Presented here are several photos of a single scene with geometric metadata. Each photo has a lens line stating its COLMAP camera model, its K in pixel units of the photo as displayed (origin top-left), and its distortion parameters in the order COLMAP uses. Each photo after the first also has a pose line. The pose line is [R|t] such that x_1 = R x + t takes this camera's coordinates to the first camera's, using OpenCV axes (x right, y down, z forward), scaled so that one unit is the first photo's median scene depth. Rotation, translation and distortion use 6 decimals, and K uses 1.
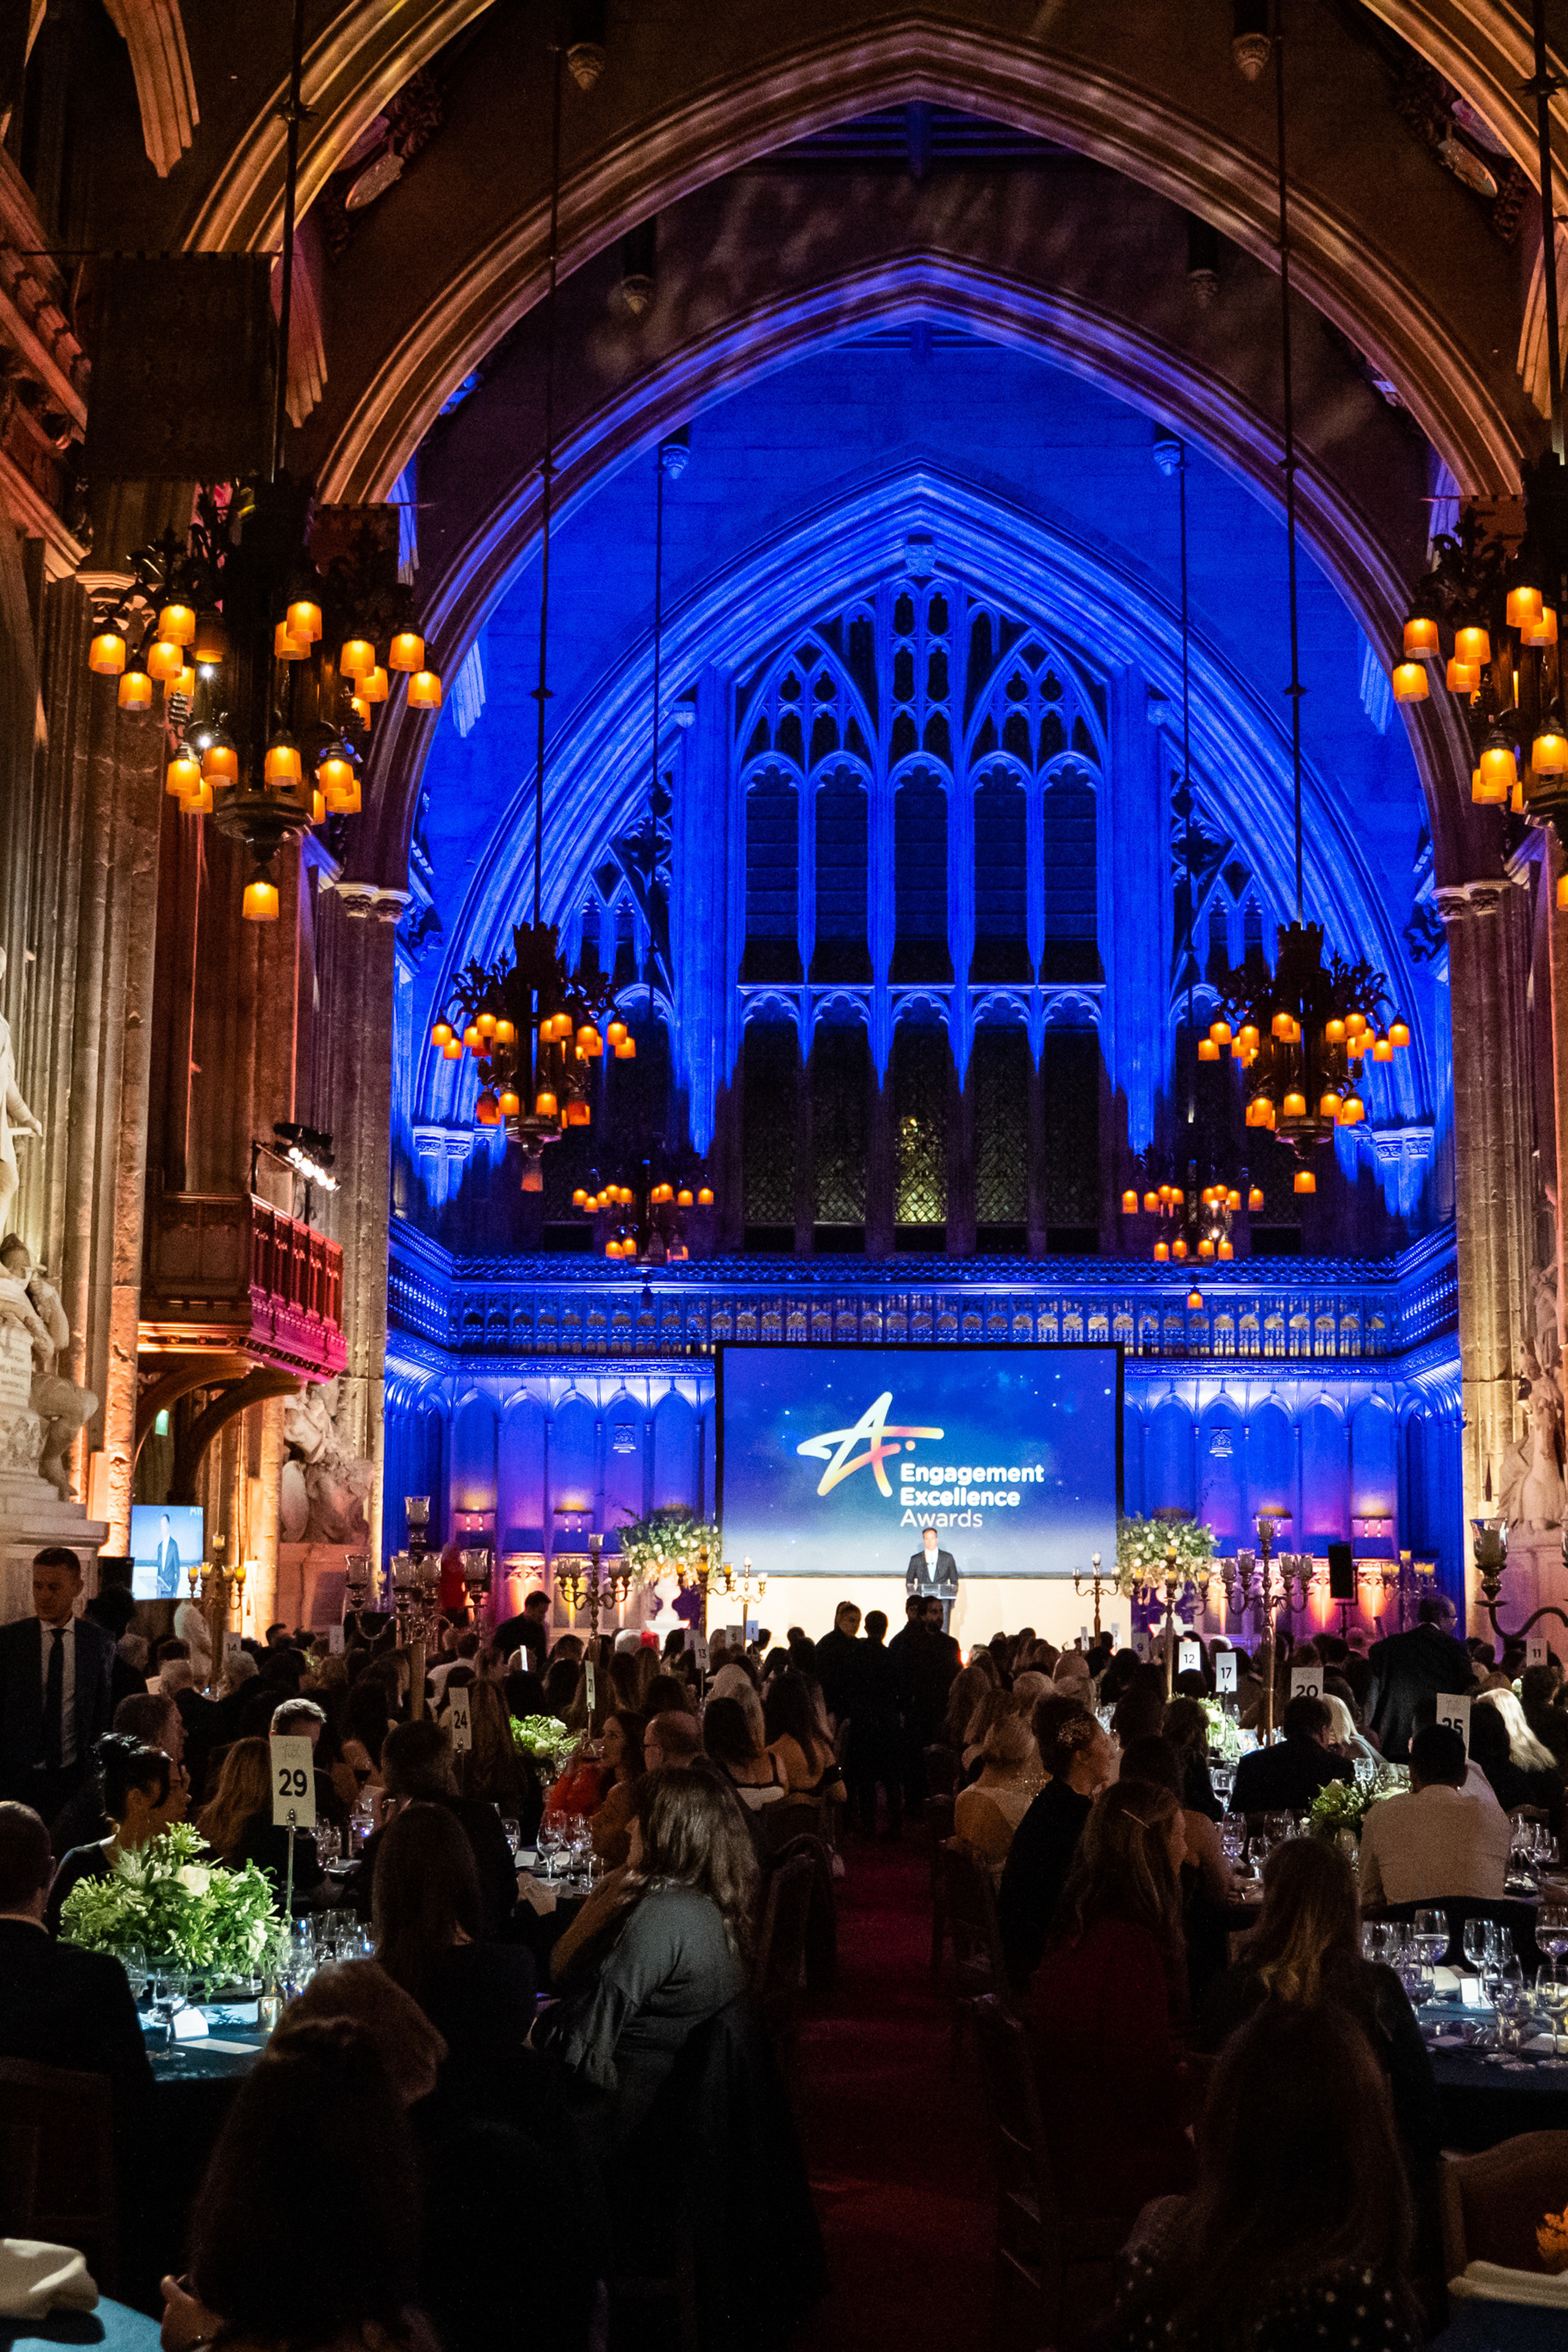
lens RADIAL K [[2925.7, 0, 784.0], [0, 2925.7, 1176.0], [0, 0, 1]] dist [-0.111107, 0.081176]
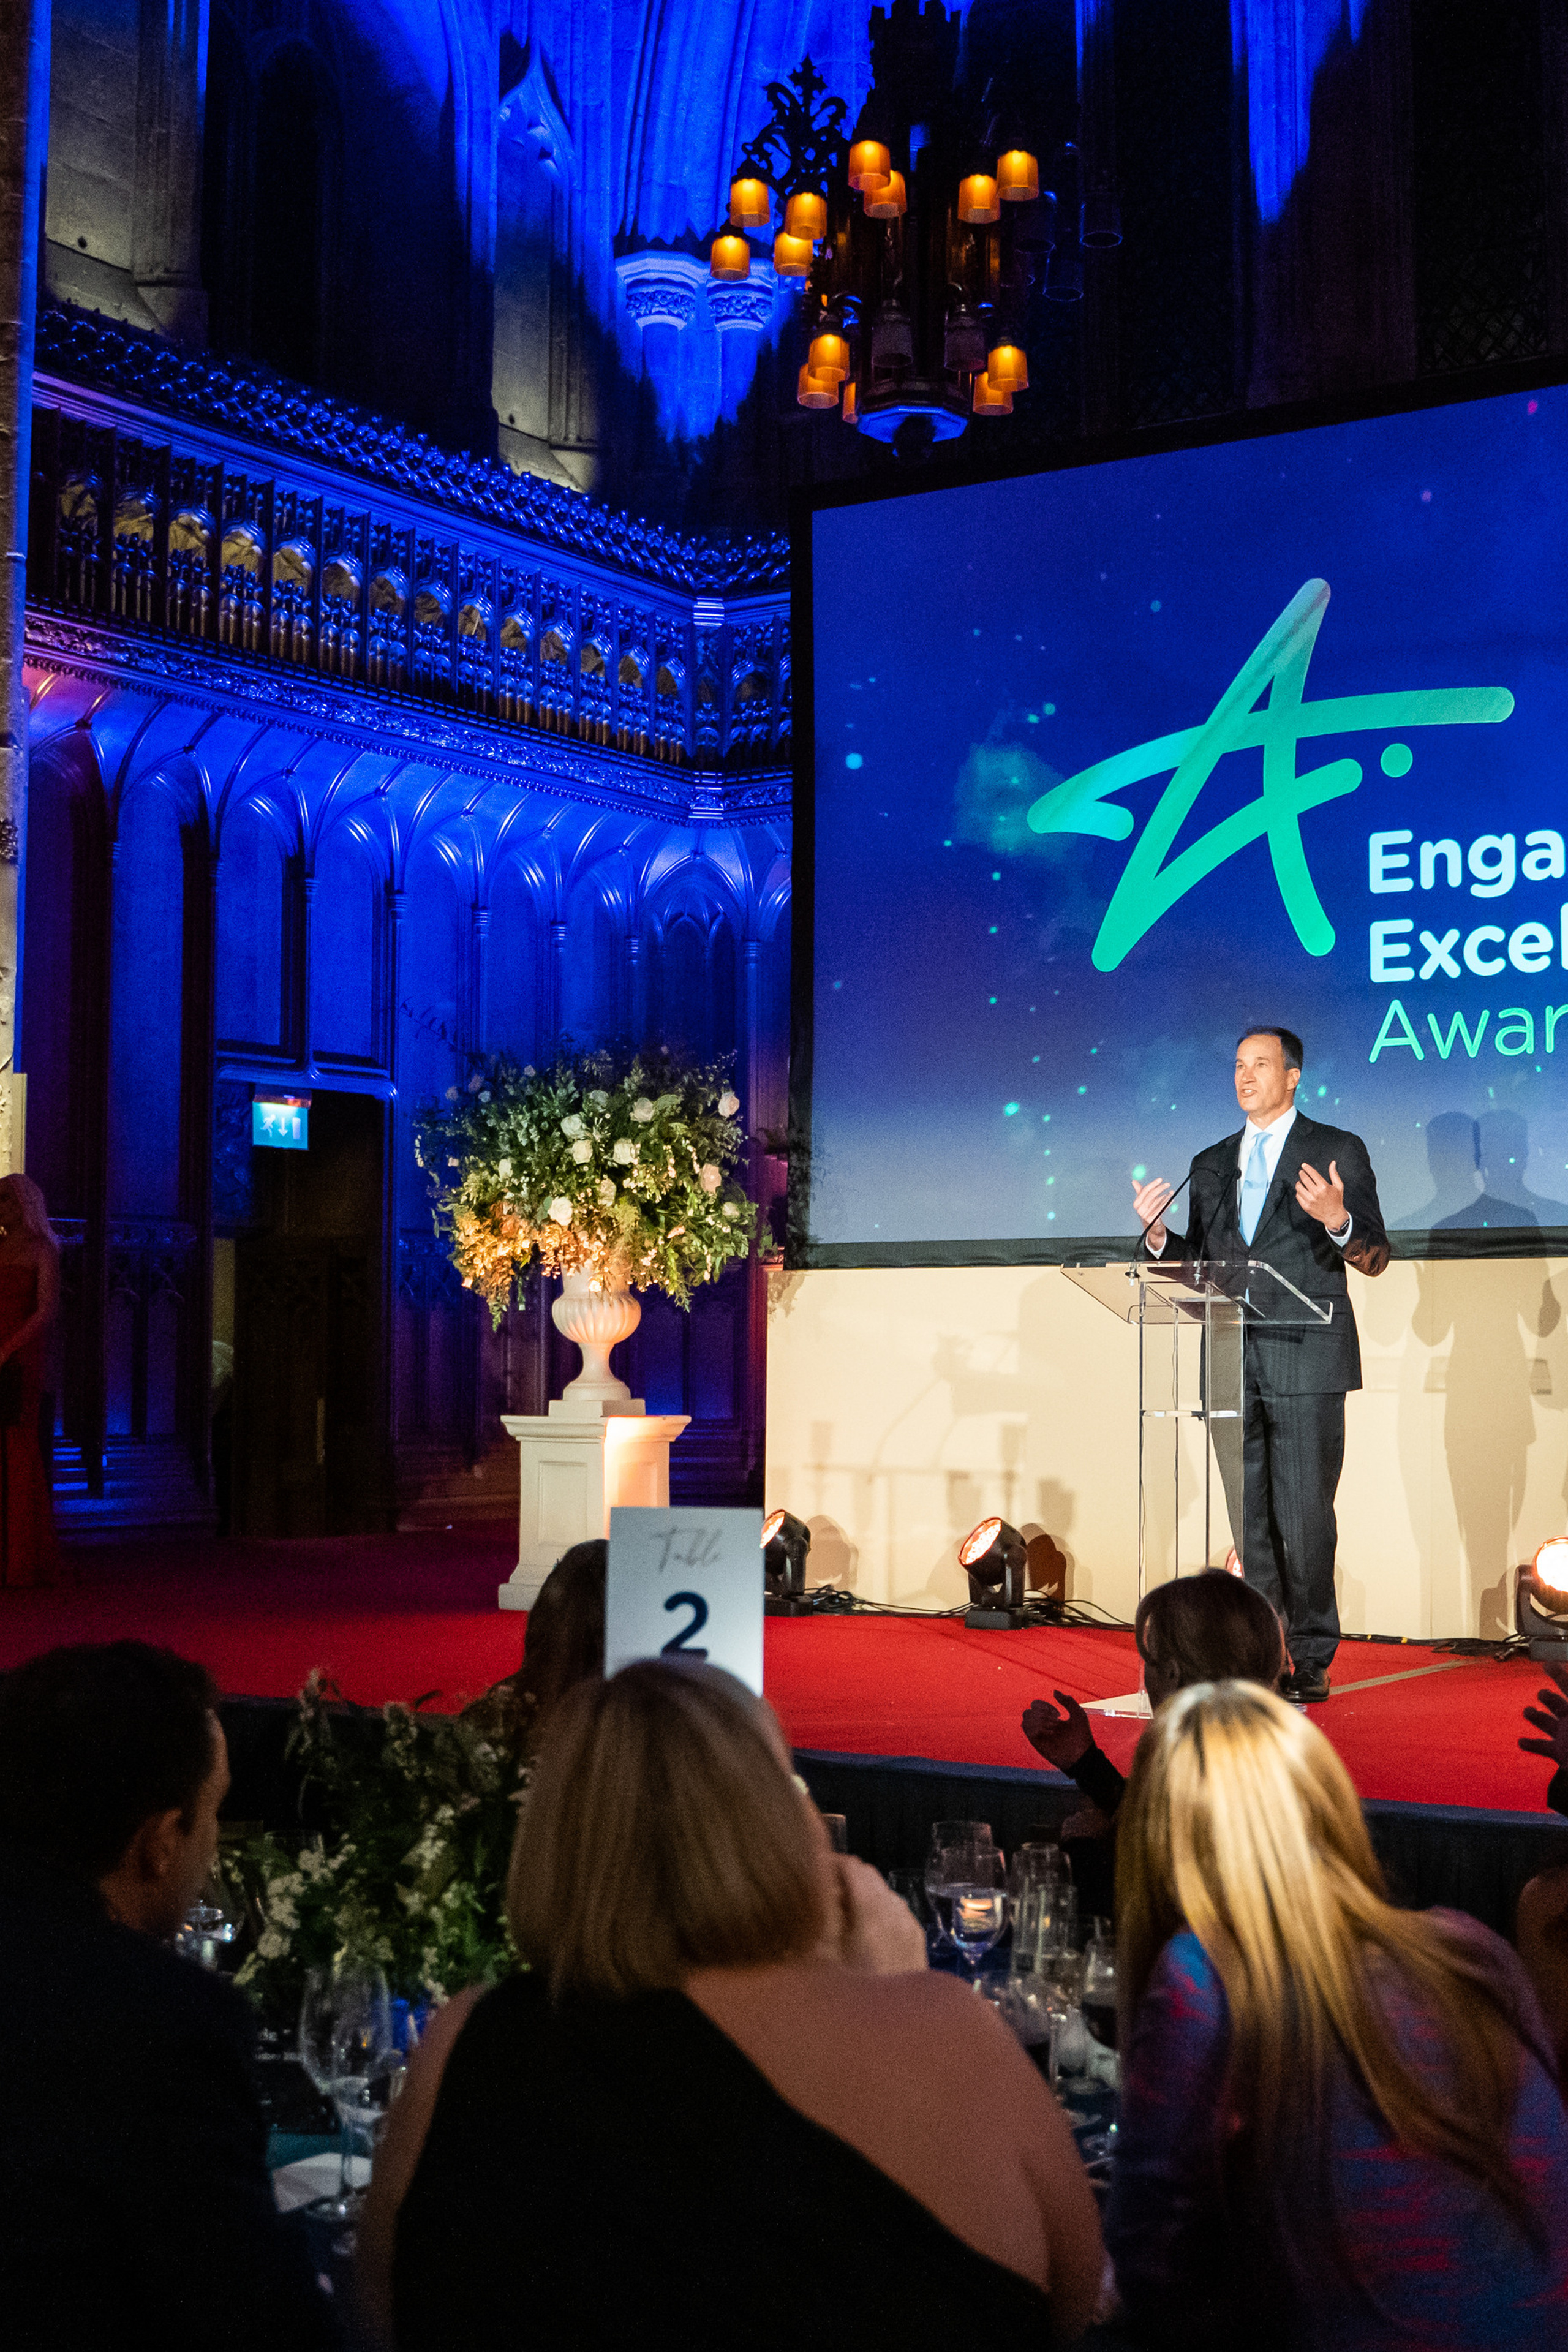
lens RADIAL K [[2925.7, 0, 784.0], [0, 2925.7, 1176.0], [0, 0, 1]] dist [-0.111107, 0.081176]
pose [[0.847426, -0.034419, -0.529796, 0.134043], [0.075390, 0.995585, 0.055910, 0.110653], [0.525533, -0.087321, 0.846280, 0.743777]]
